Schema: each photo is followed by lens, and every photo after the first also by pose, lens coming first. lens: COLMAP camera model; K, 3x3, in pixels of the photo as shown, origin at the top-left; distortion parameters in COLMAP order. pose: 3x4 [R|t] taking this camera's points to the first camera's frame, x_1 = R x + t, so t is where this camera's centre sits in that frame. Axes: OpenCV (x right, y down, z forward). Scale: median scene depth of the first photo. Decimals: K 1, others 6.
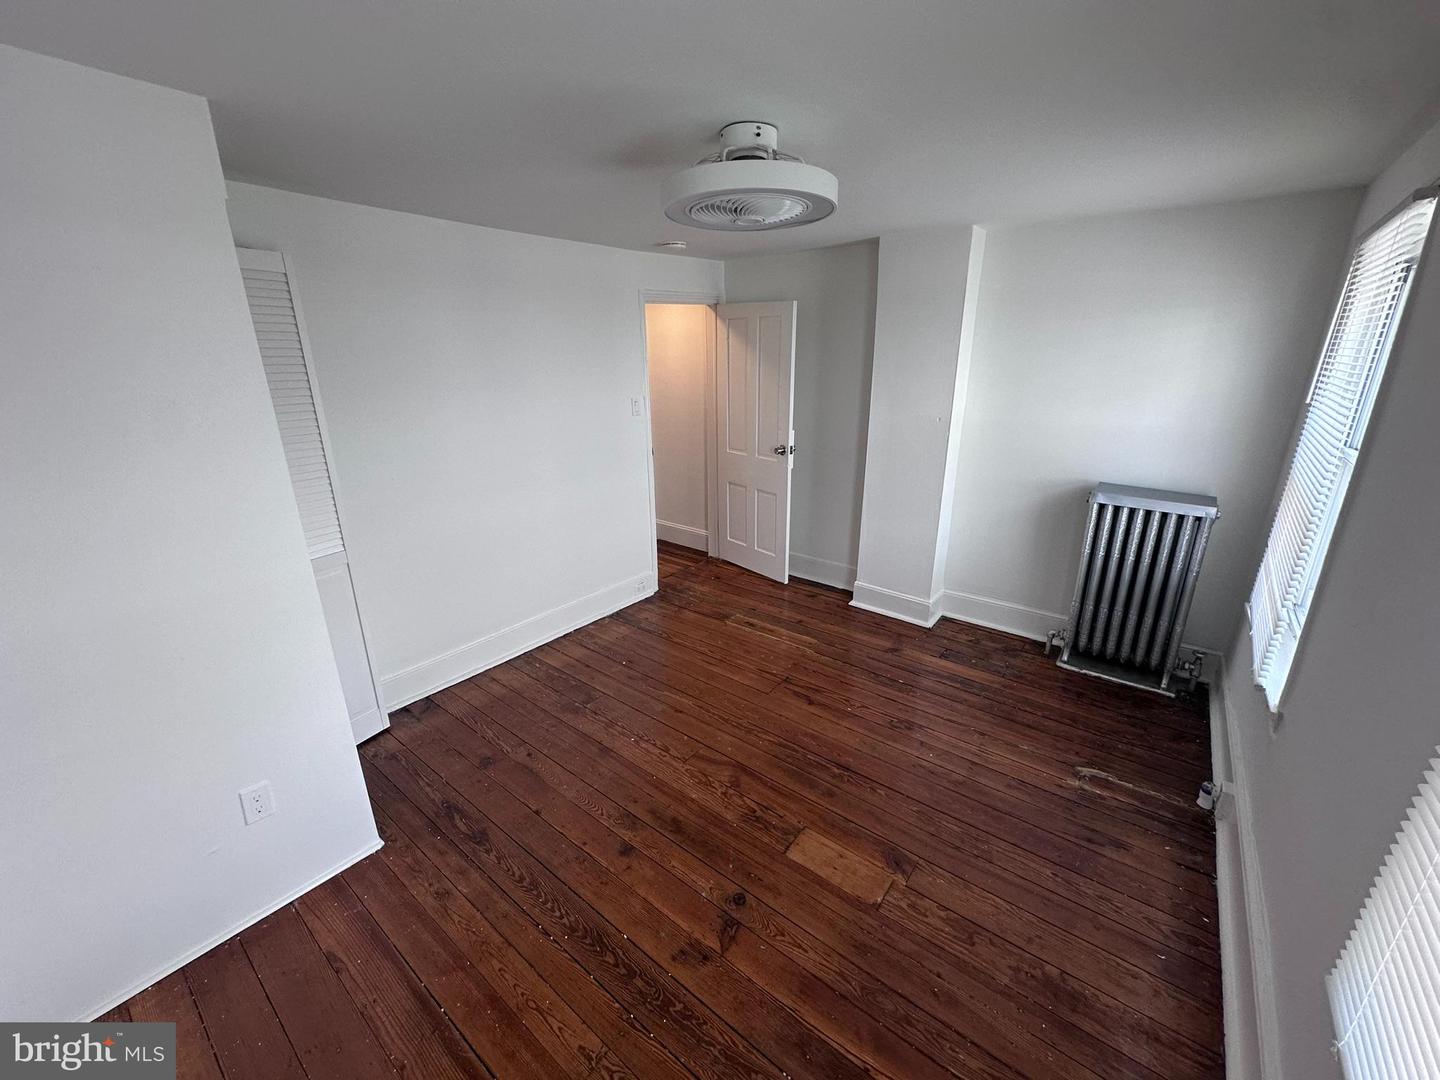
lens RADIAL K [[579.1, 0, 728.4], [0, 579.1, 538.0], [0, 0, 1]] dist [-0.001305, -0.000312]
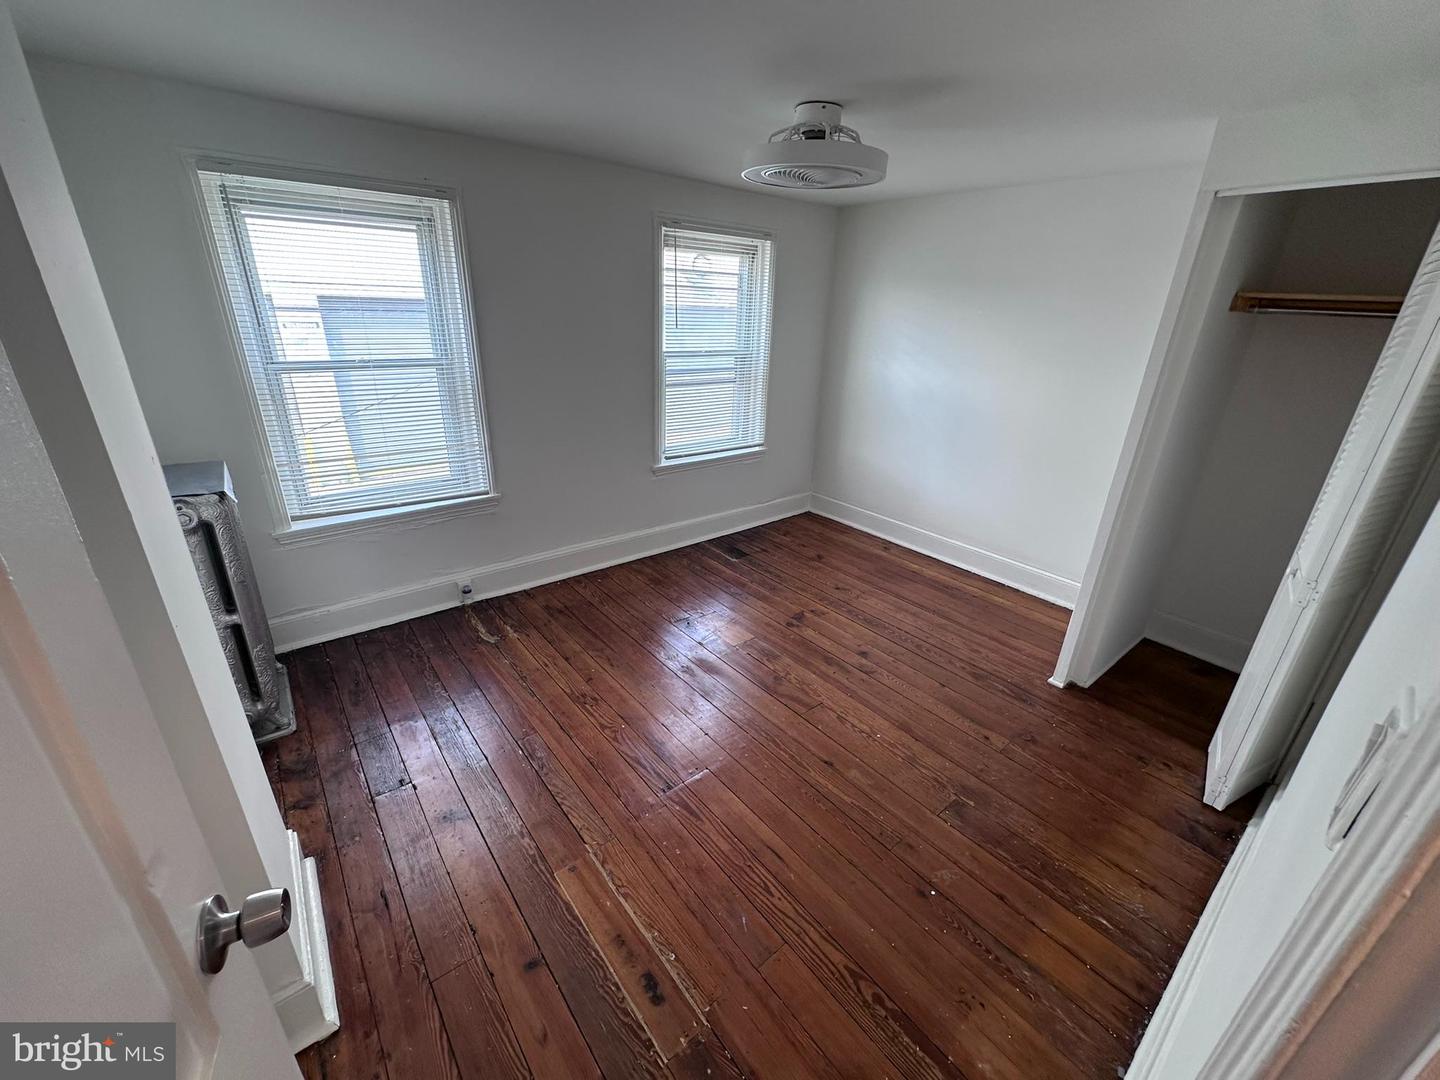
lens RADIAL K [[579.1, 0, 722.8], [0, 579.1, 538.4], [0, 0, 1]] dist [-0.001305, -0.000312]
pose [[-0.971564, -0.115454, 0.206720, -0.082591], [0.045329, 0.766218, 0.640980, -0.505944], [-0.232396, 0.632123, -0.739197, 1.602530]]
